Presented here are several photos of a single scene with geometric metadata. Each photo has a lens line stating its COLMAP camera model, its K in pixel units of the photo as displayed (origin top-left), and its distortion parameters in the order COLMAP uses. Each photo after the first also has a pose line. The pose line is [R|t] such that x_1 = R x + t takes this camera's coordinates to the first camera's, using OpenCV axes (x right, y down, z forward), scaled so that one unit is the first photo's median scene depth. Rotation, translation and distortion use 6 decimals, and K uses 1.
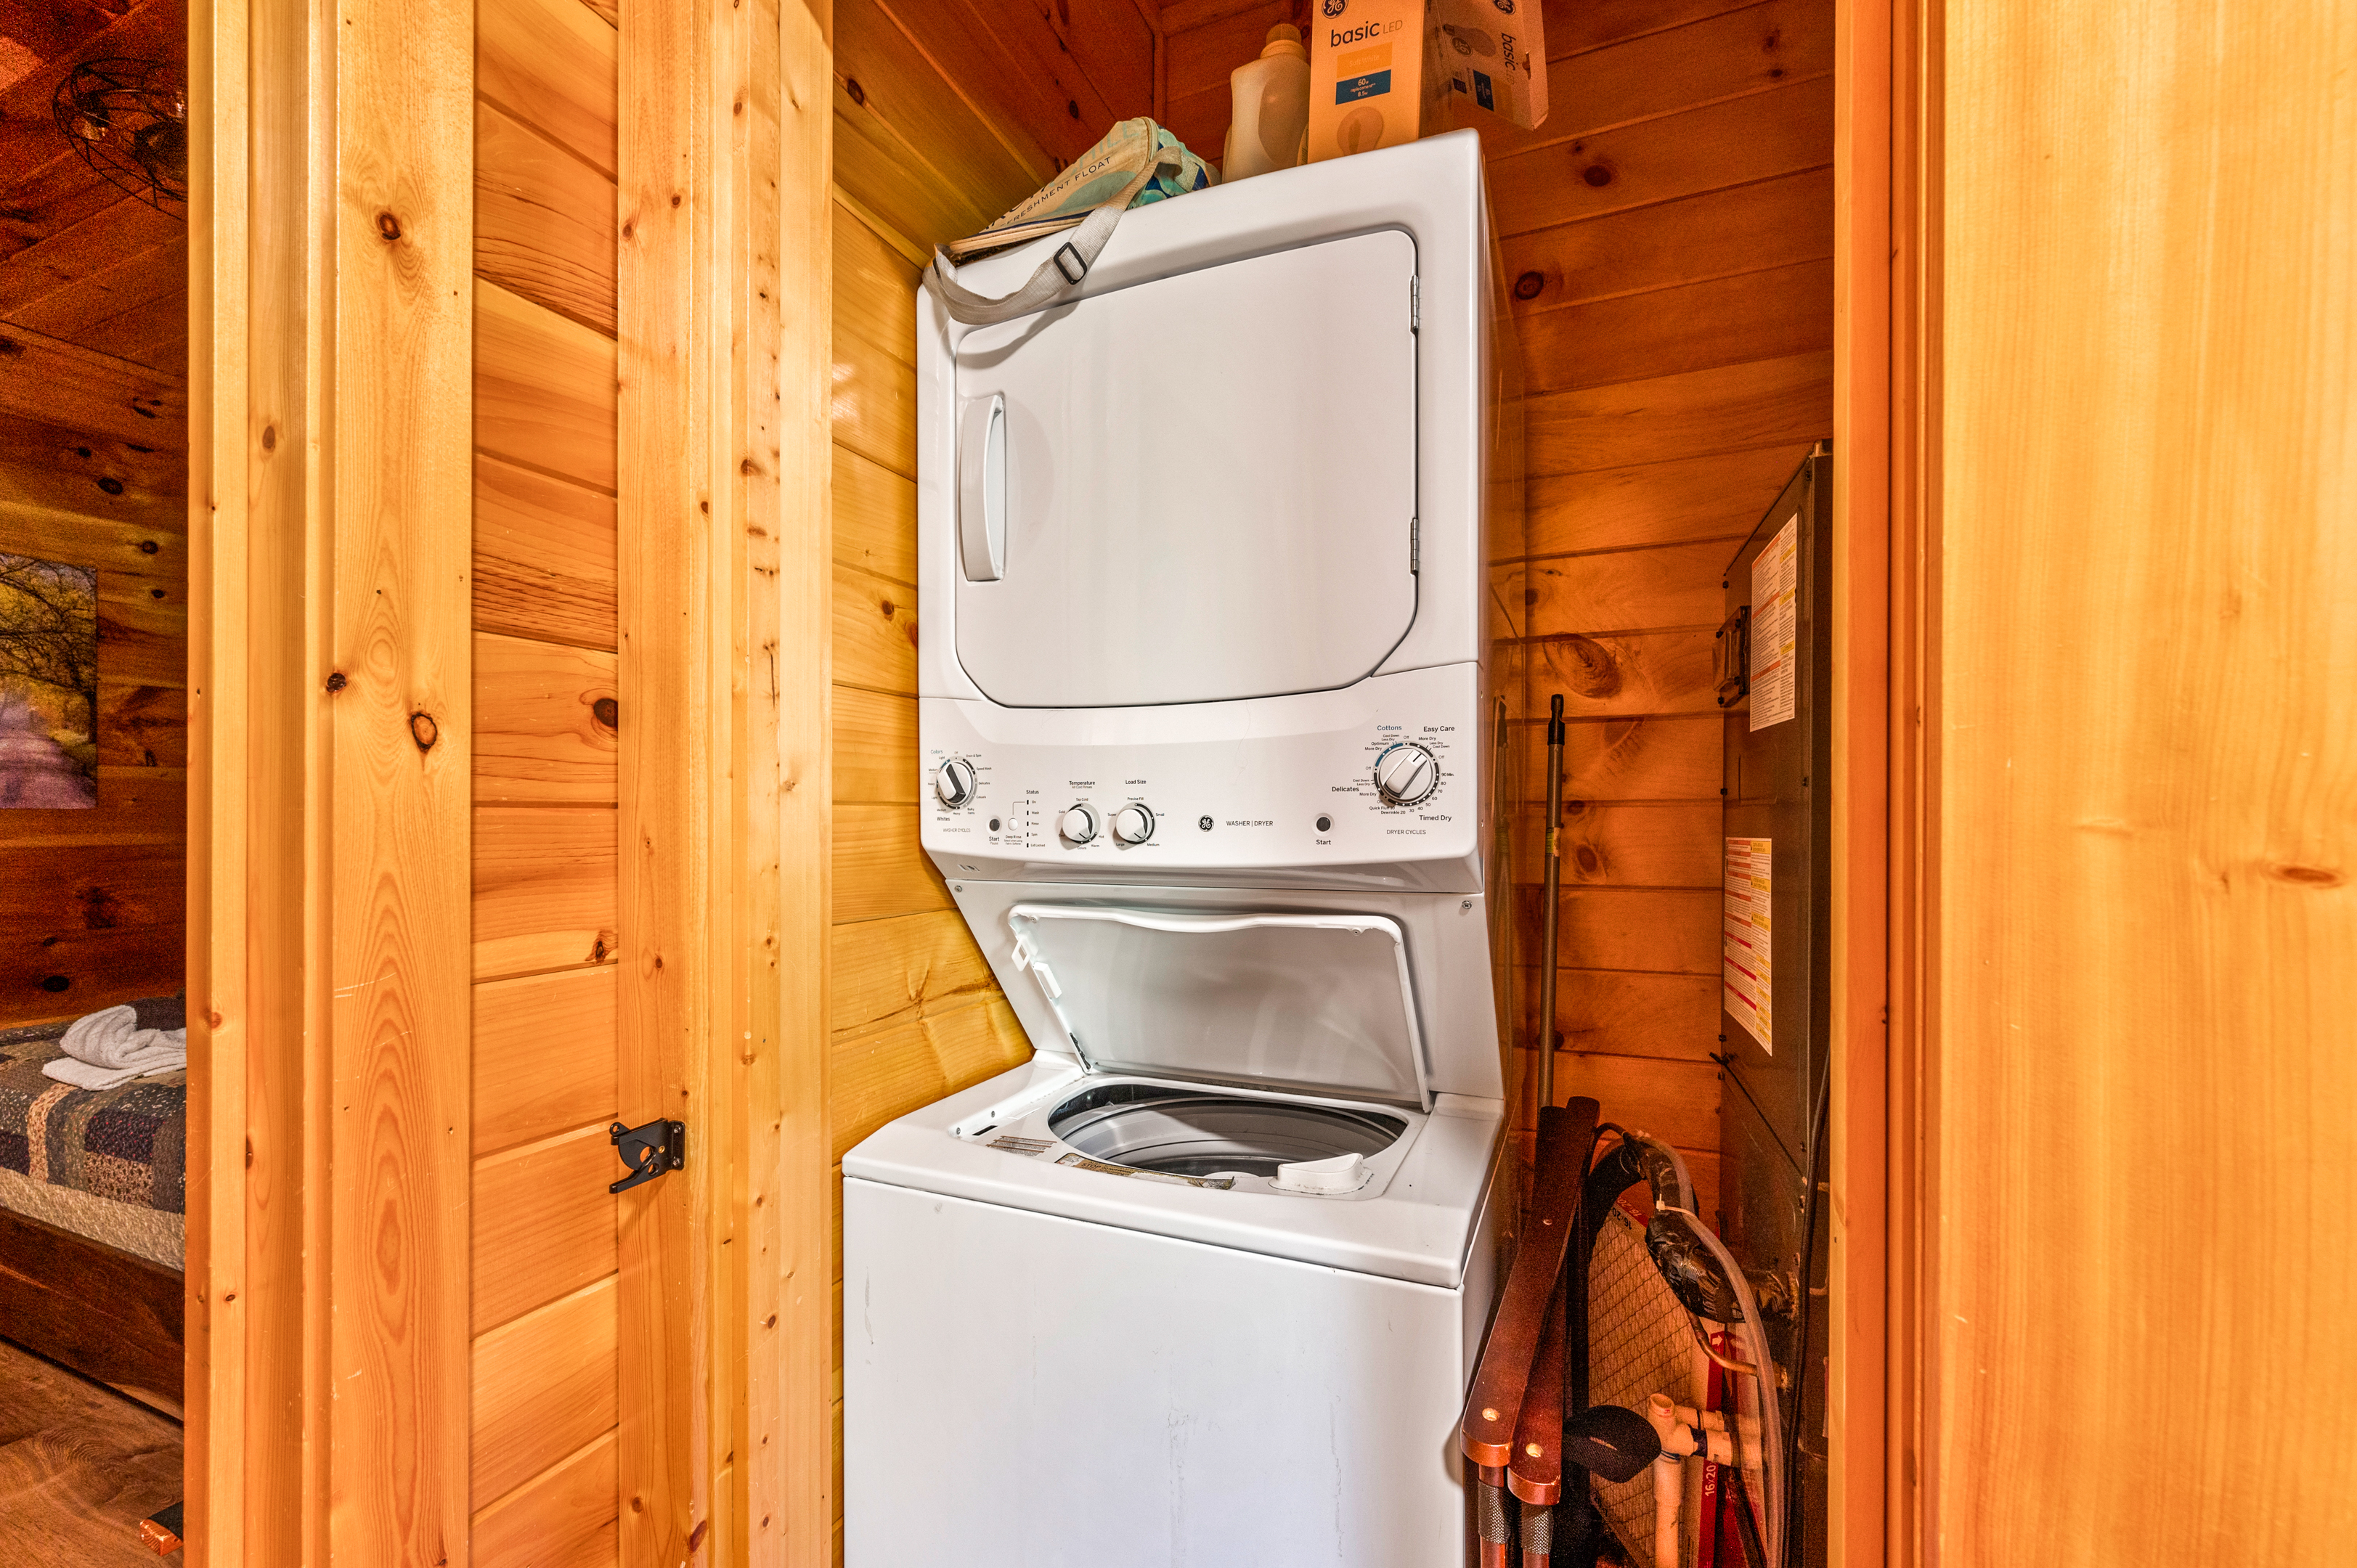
lens RADIAL K [[967.2, 0, 1180.2], [0, 967.2, 818.2], [0, 0, 1]] dist [-0.003008, -0.000416]
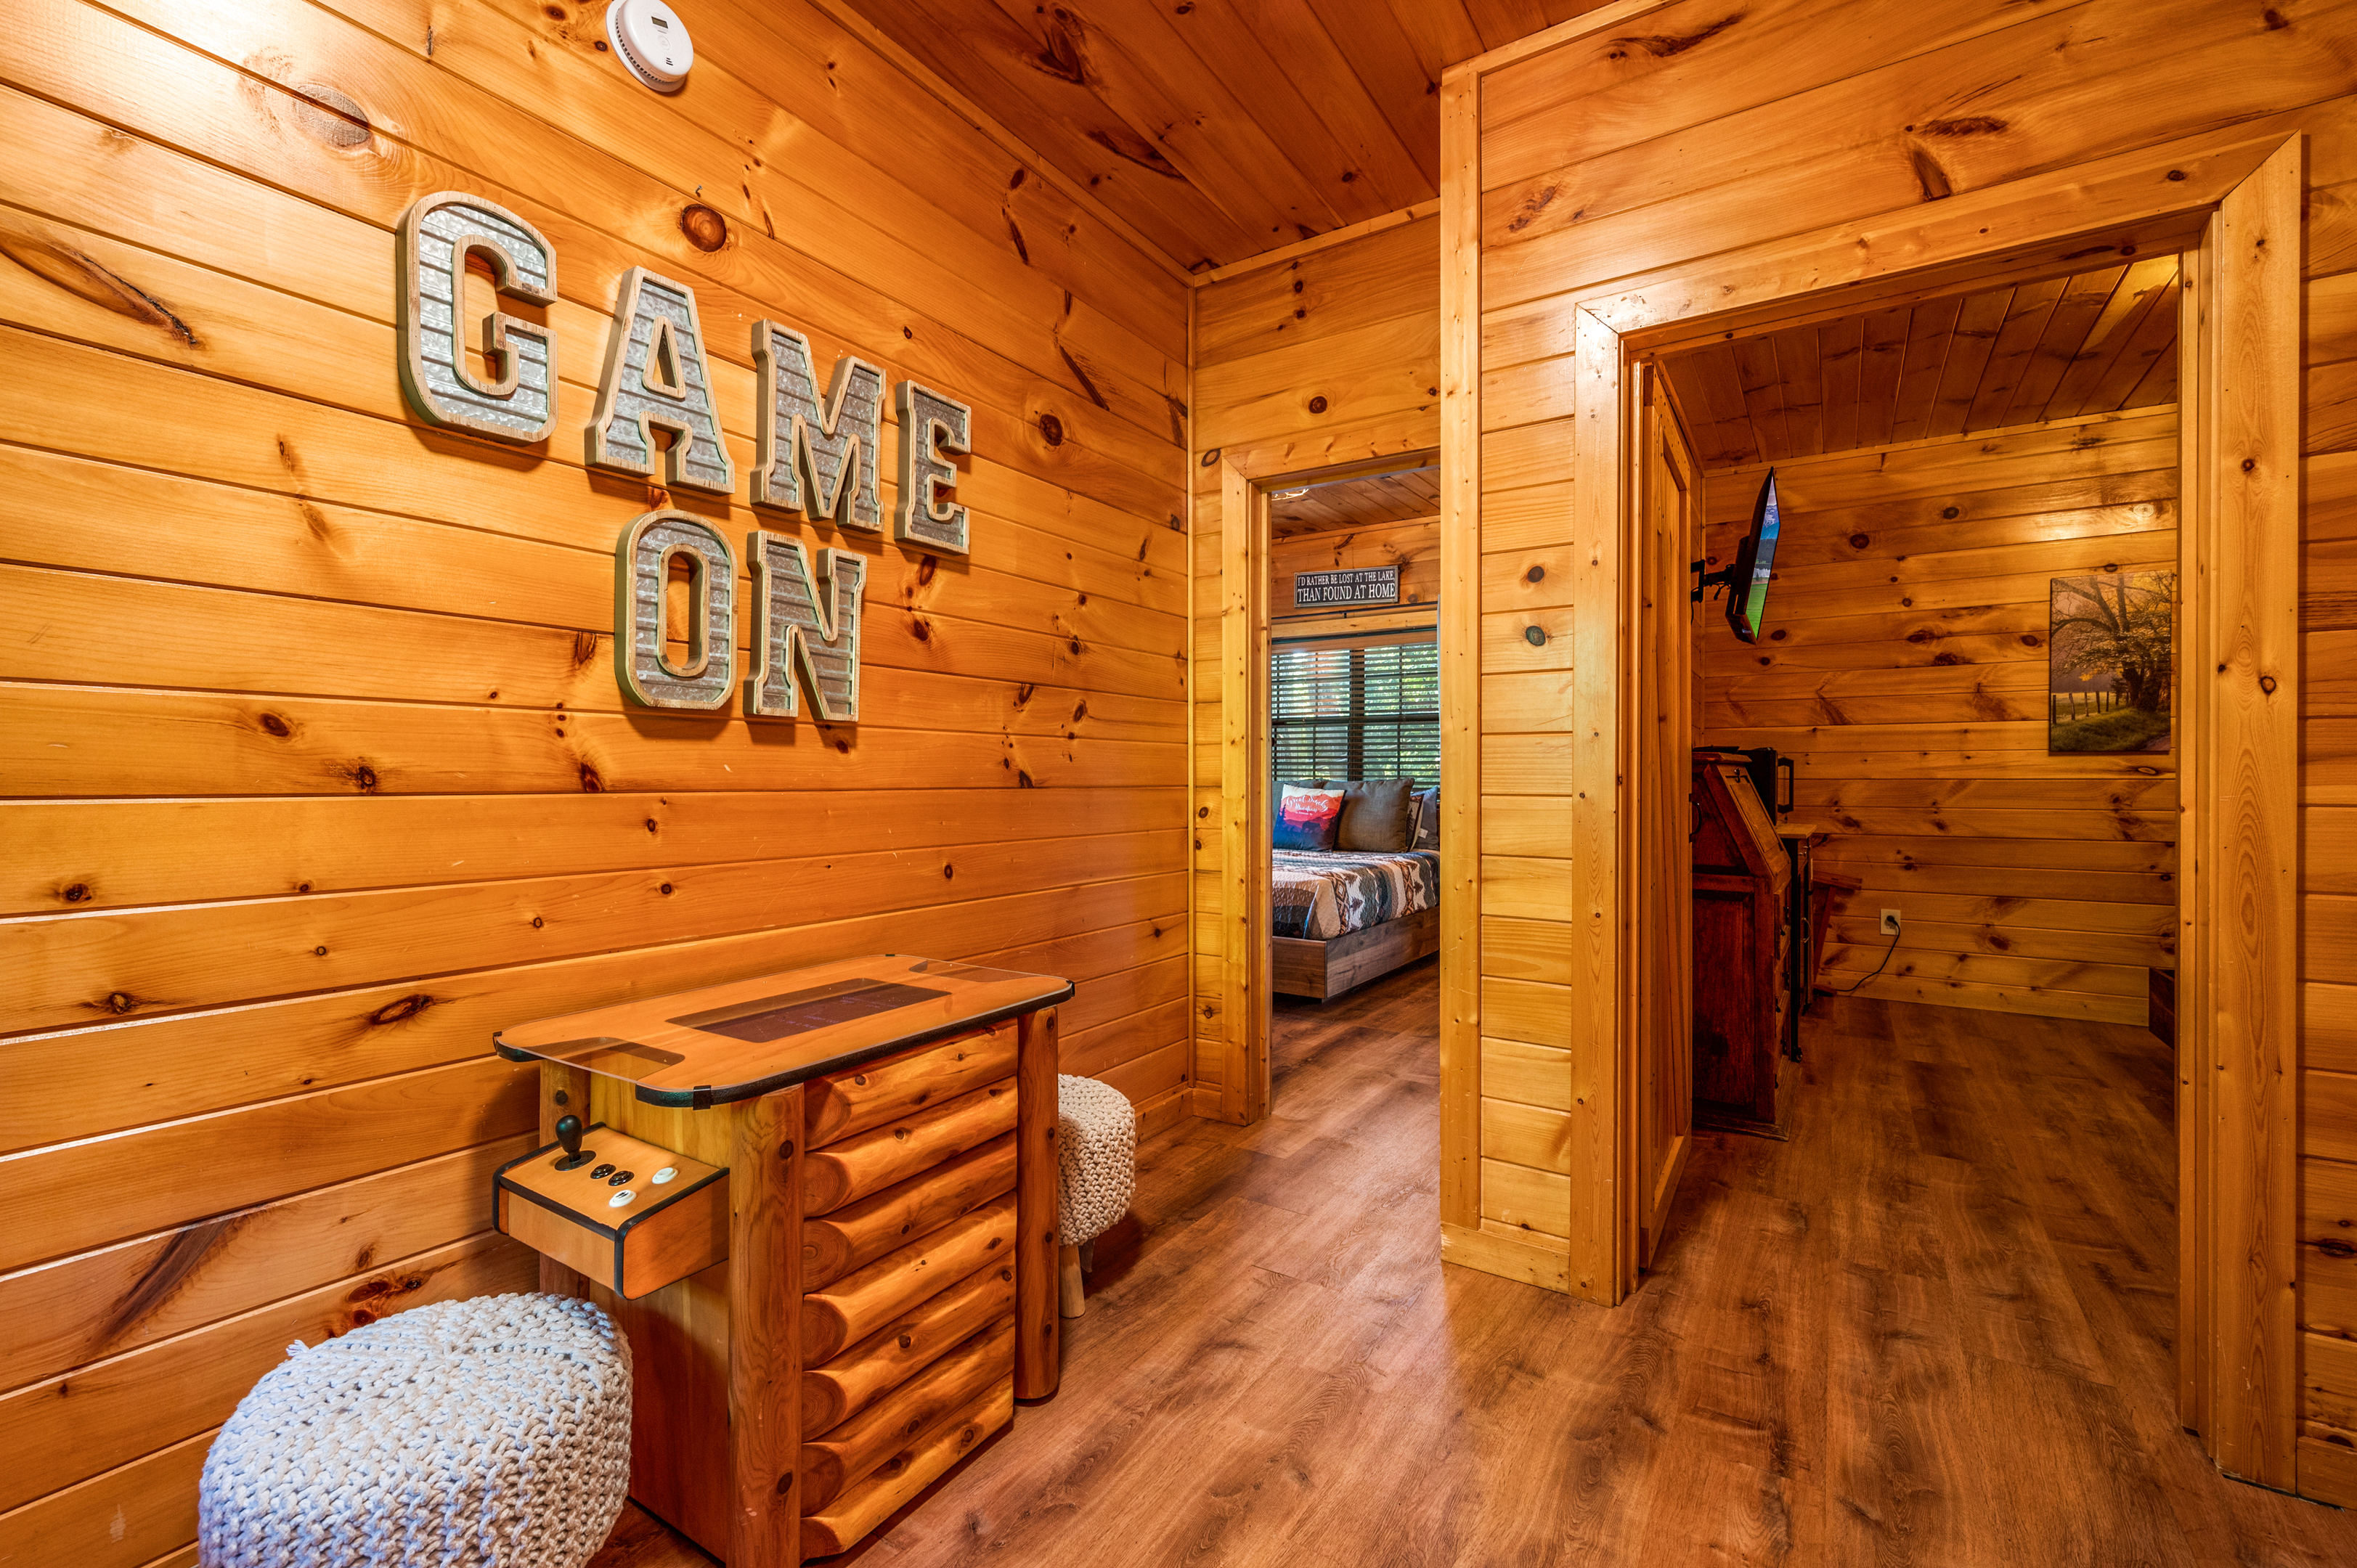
lens RADIAL K [[967.2, 0, 1165.7], [0, 967.2, 765.2], [0, 0, 1]] dist [-0.003008, -0.000416]
pose [[-0.188360, 0.001580, -0.982099, 1.872965], [0.000502, 0.999999, 0.001512, 0.089424], [0.982100, -0.000208, -0.188361, -1.068810]]
